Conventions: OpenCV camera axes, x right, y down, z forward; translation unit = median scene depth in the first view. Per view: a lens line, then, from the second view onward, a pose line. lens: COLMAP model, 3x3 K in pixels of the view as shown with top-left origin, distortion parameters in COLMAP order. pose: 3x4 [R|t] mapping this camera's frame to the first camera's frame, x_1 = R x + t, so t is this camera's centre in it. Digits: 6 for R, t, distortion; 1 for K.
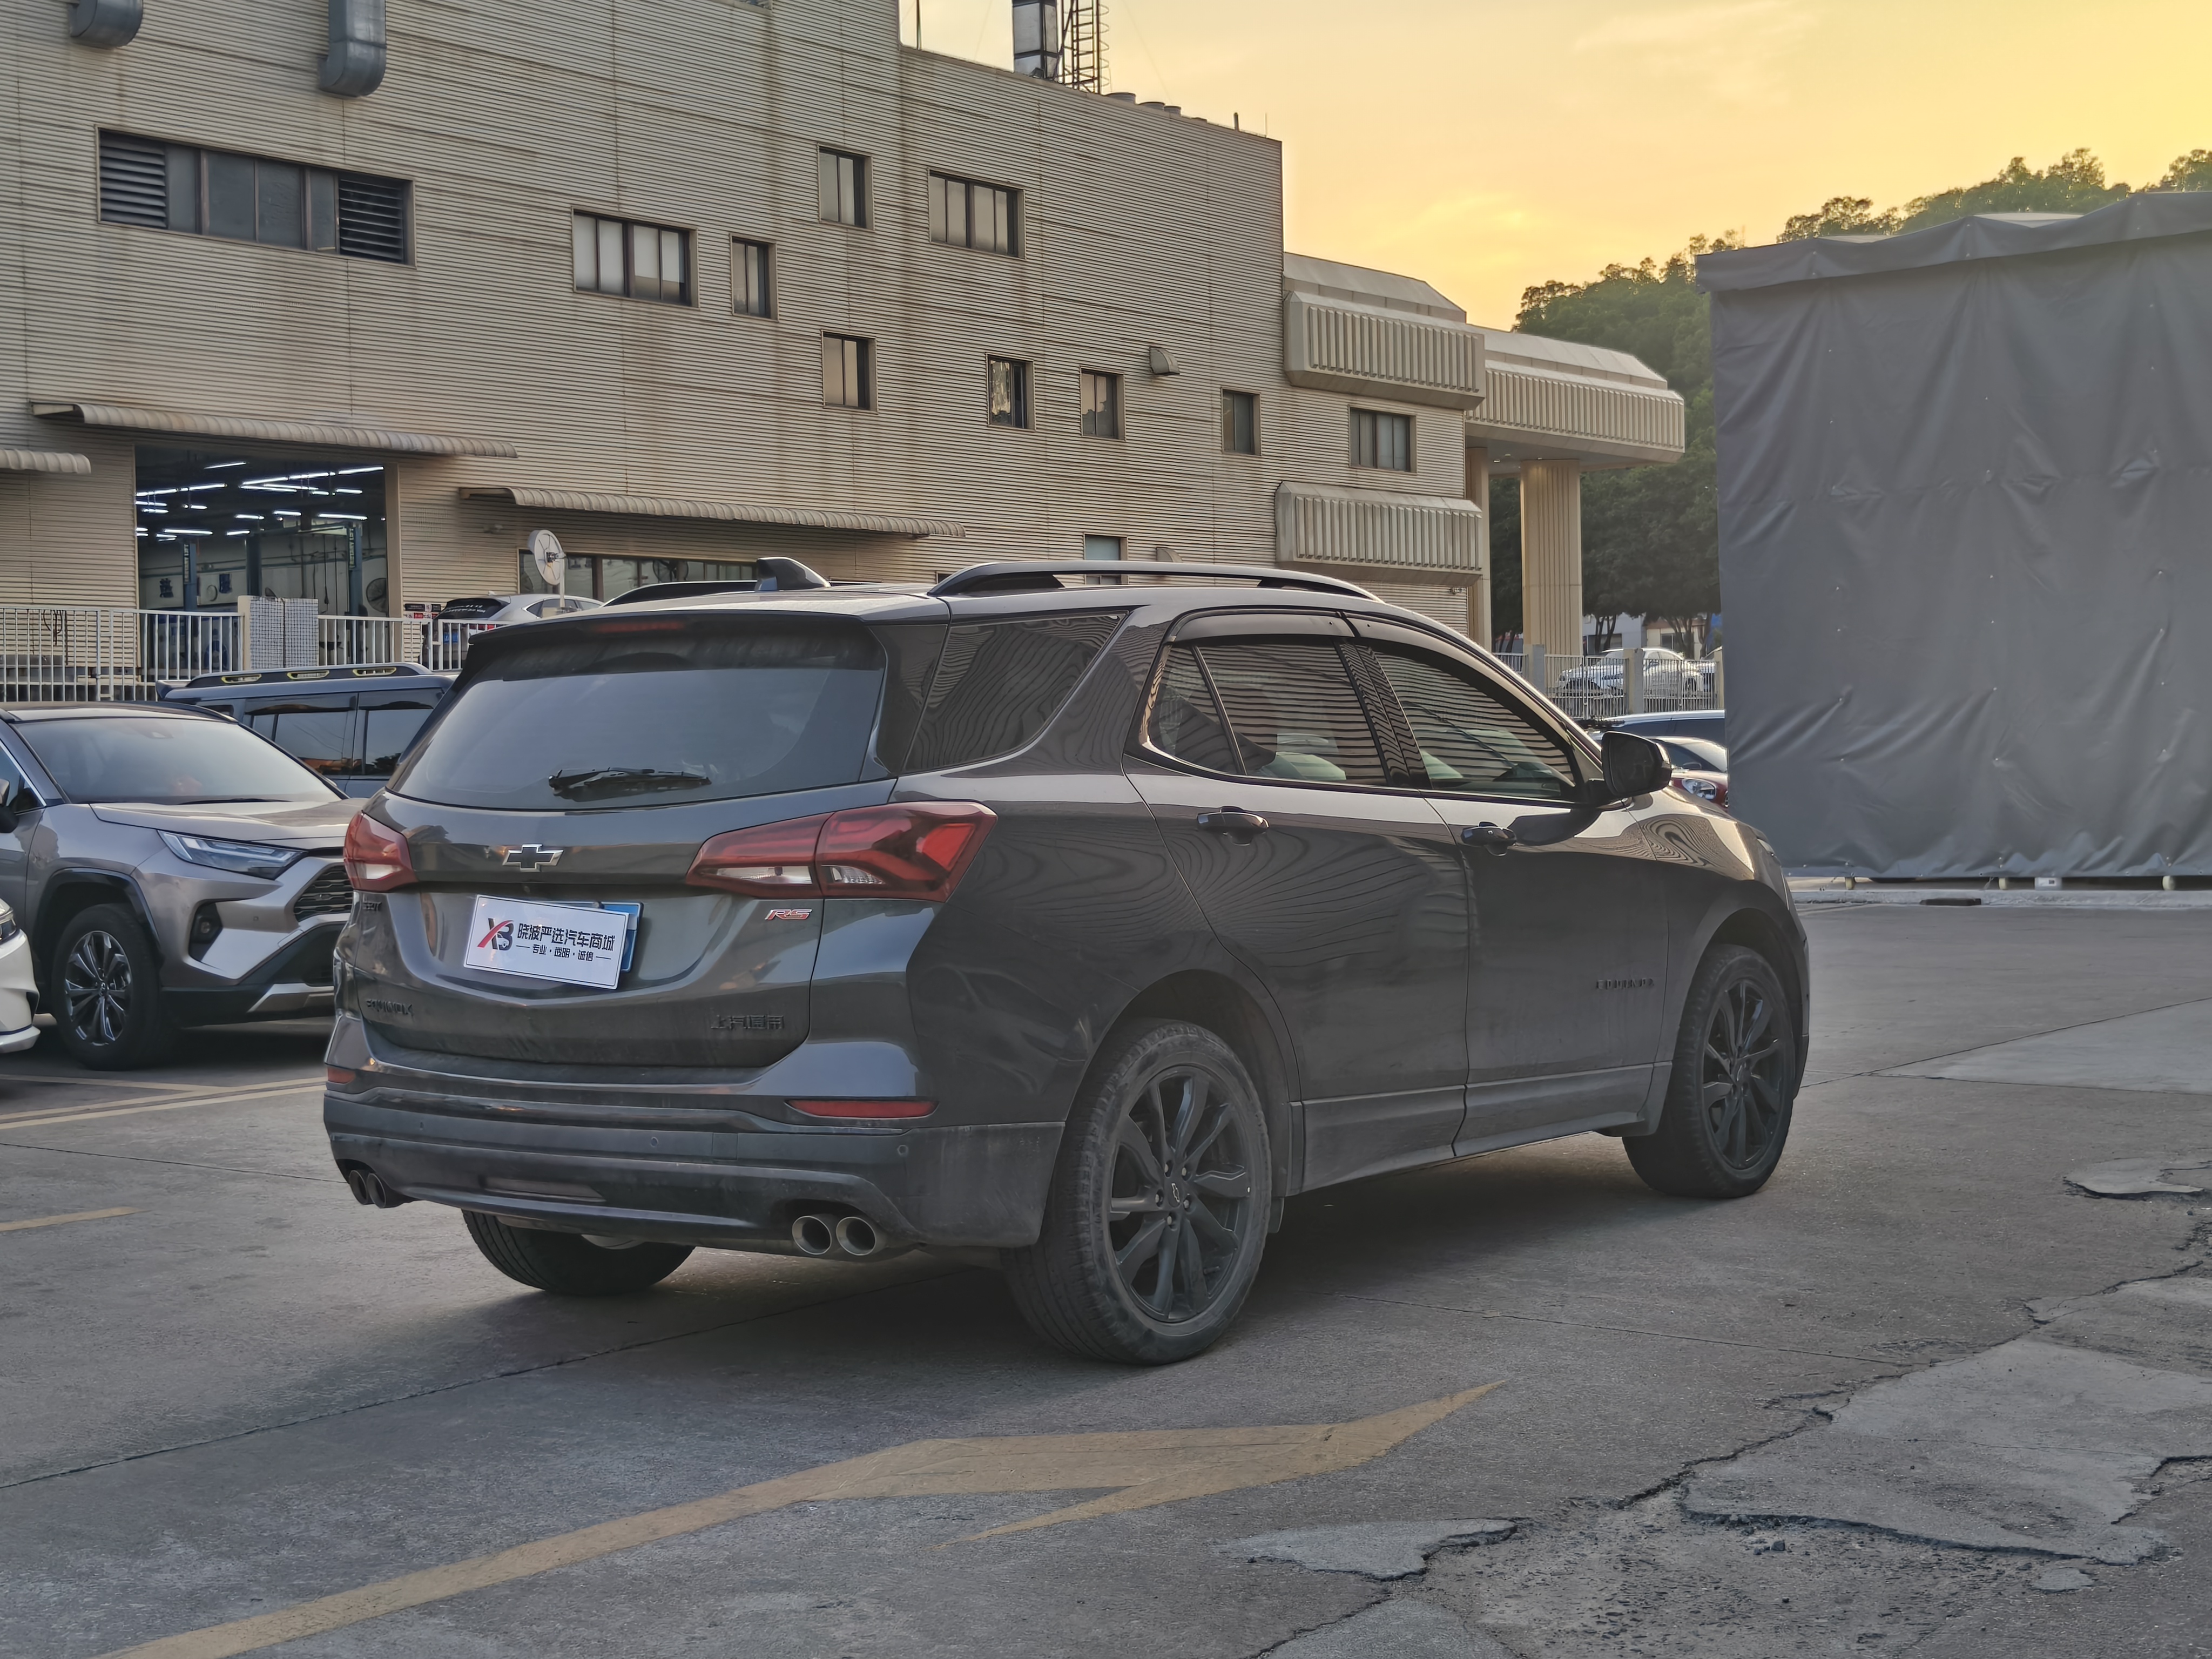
lens RADIAL K [[3145.9, 0, 1089.5], [0, 3145.9, 833.0], [0, 0, 1]] dist [0.009416, 0.000000]
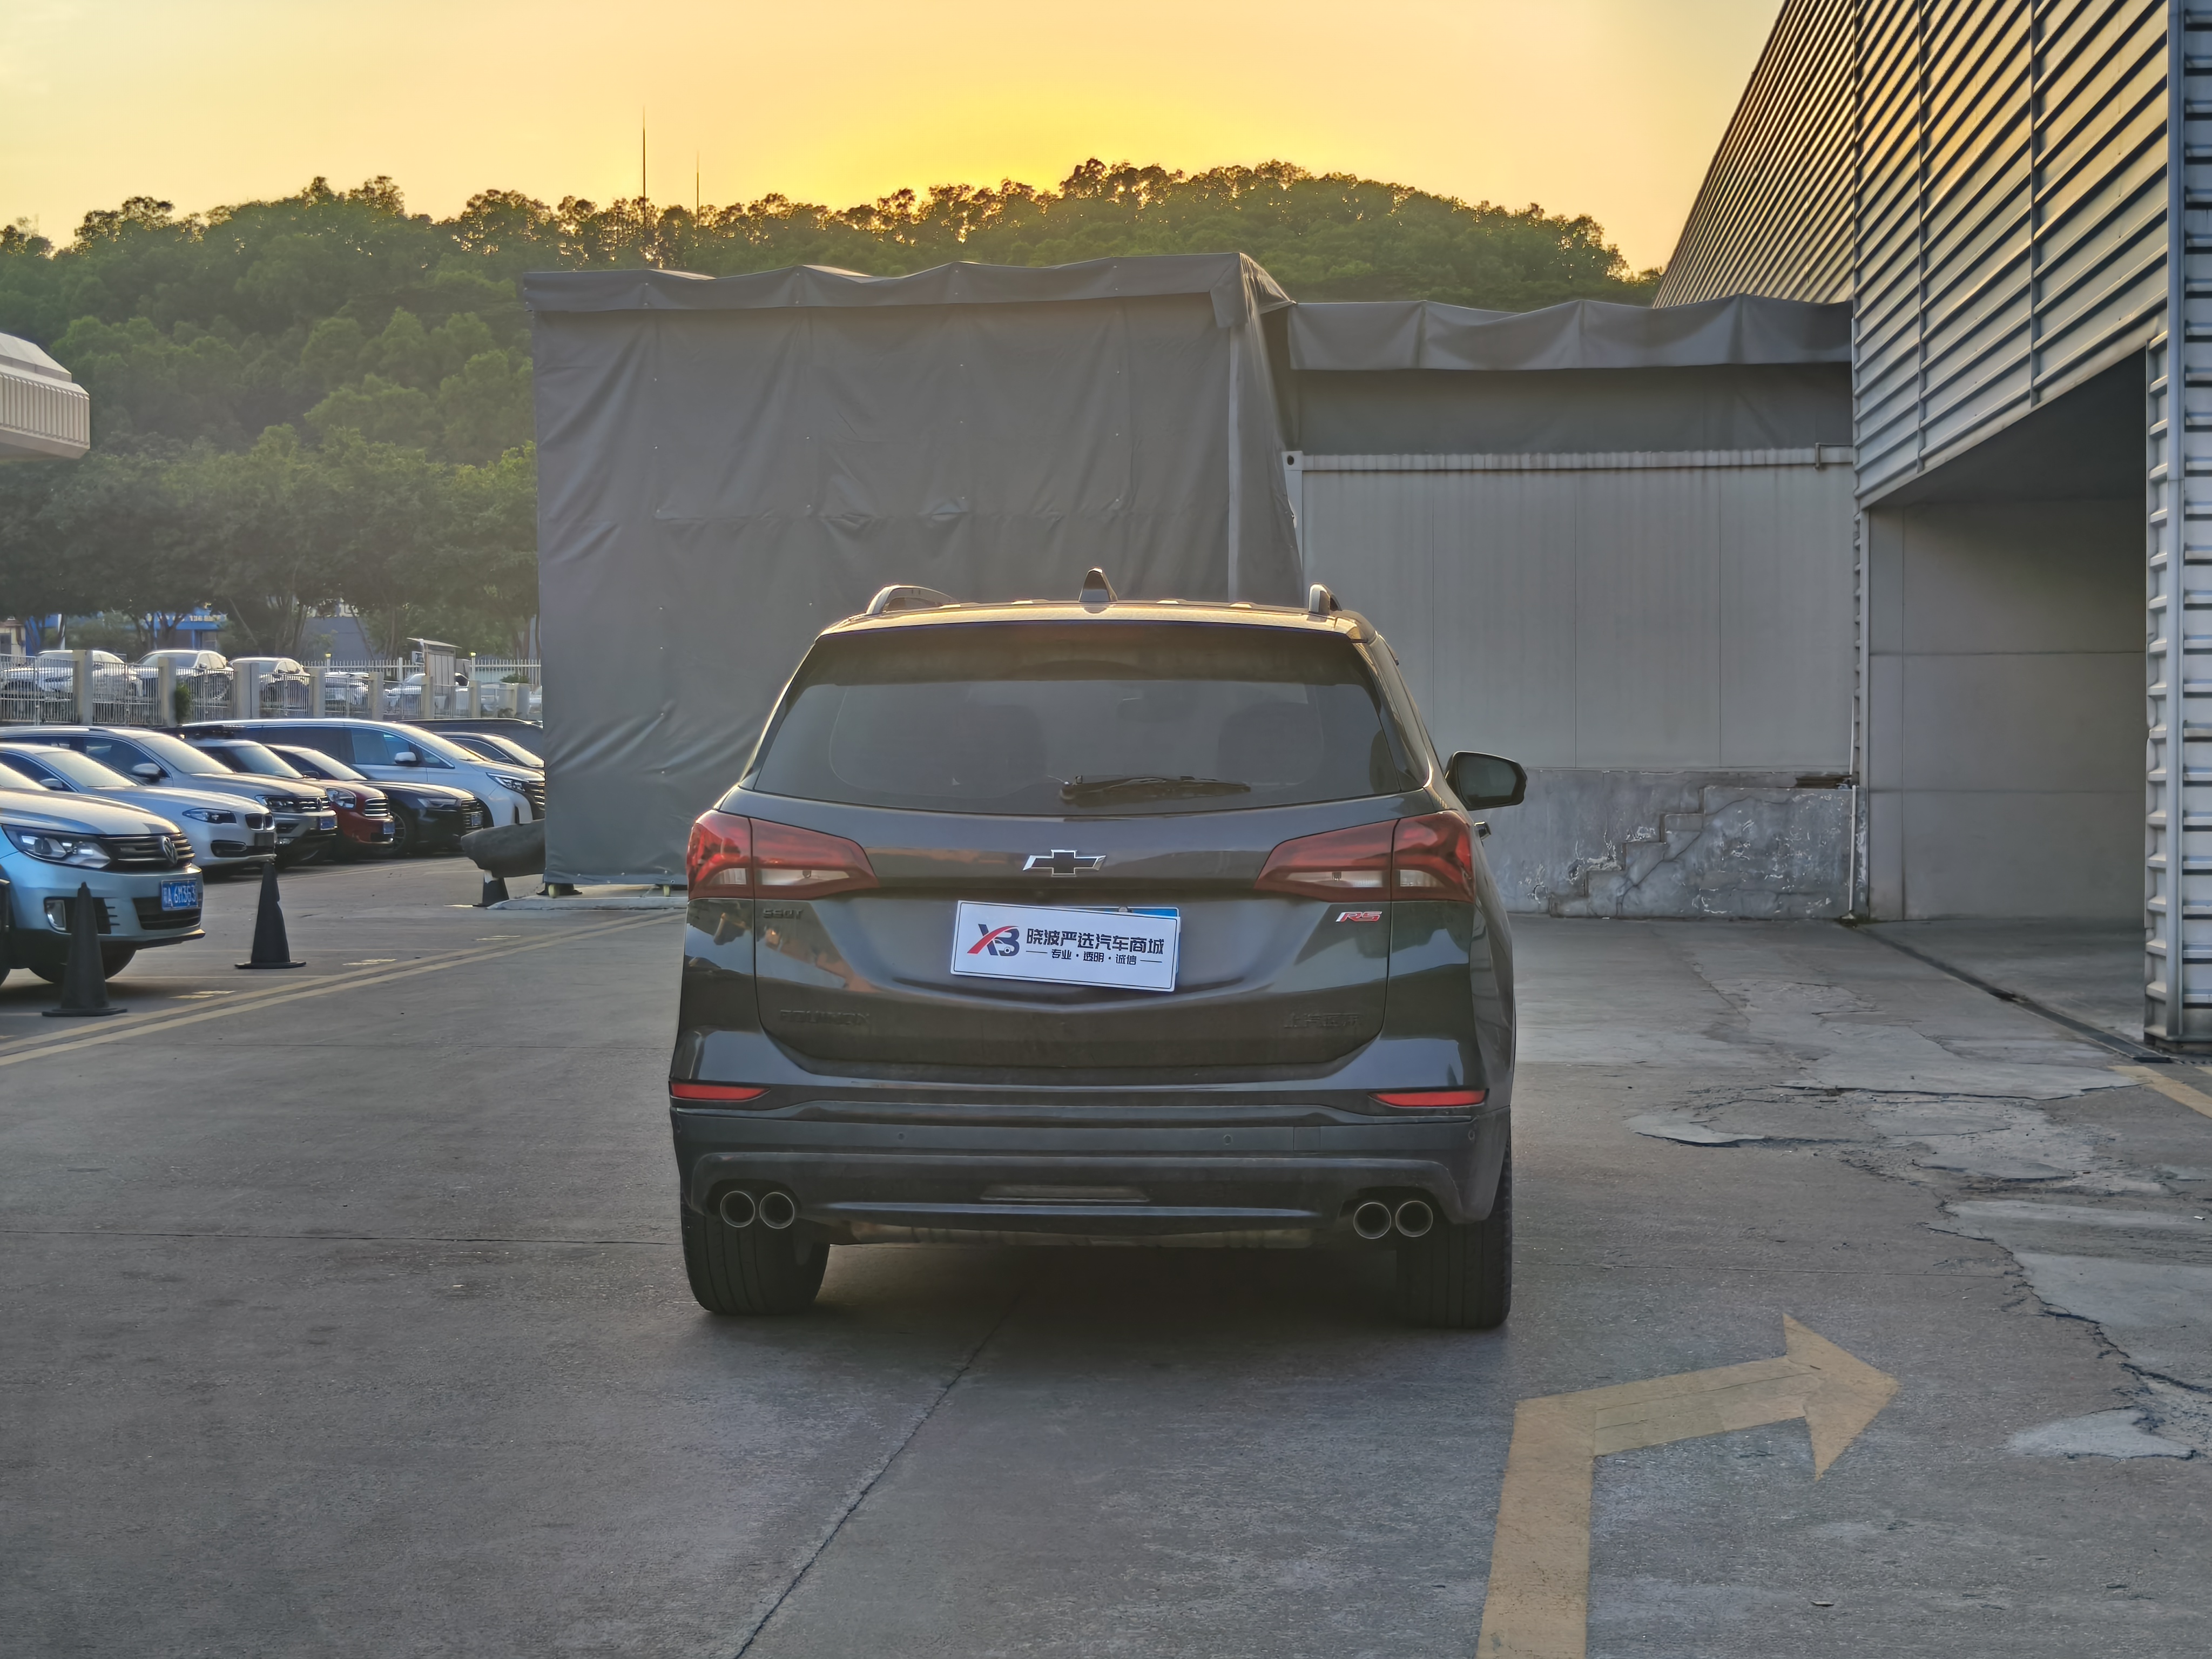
lens RADIAL K [[3145.9, 0, 1126.4], [0, 3145.9, 818.3], [0, 0, 1]] dist [0.009416, 0.000000]
pose [[0.851434, 0.008924, 0.524386, -0.183296], [-0.004668, 0.999945, -0.009438, 0.000830], [-0.524442, 0.005587, 0.851428, 0.036915]]
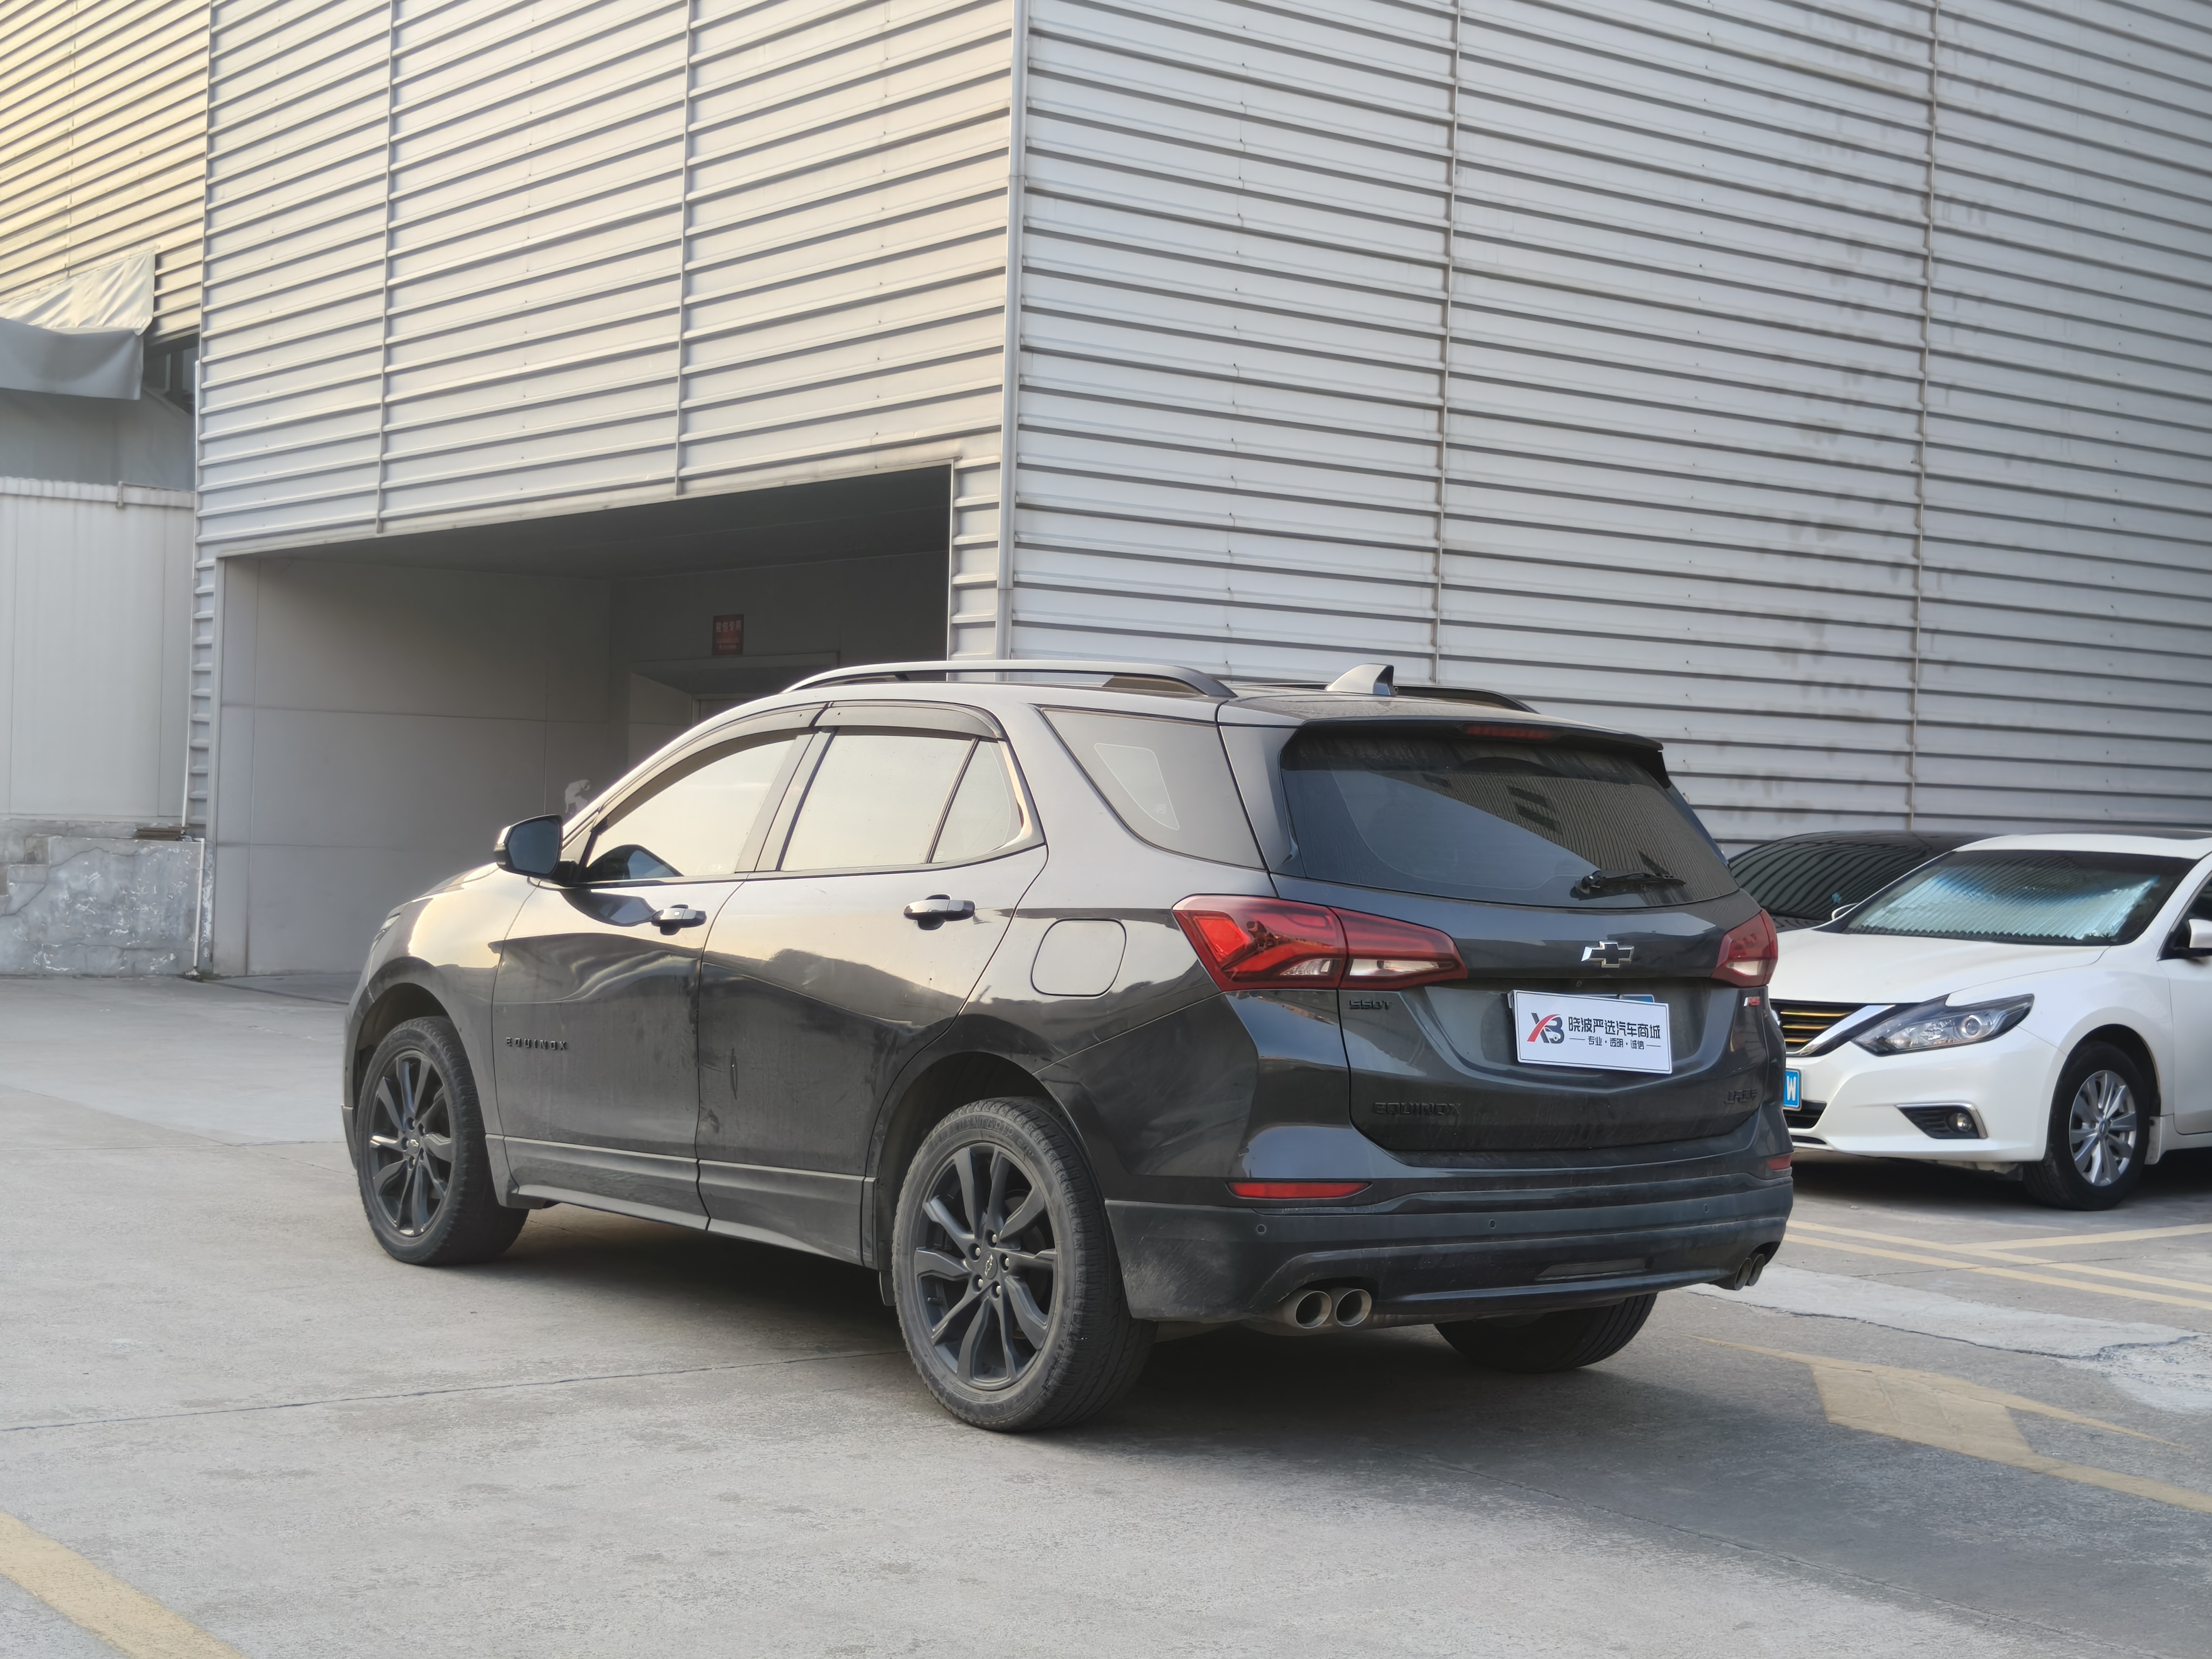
lens RADIAL K [[3145.9, 0, 1126.7], [0, 3145.9, 848.2], [0, 0, 1]] dist [0.009416, 0.000000]
pose [[0.260419, 0.023911, 0.965200, -0.331560], [-0.014455, 0.999678, -0.020865, -0.000861], [-0.965388, -0.008519, 0.260680, 0.235760]]
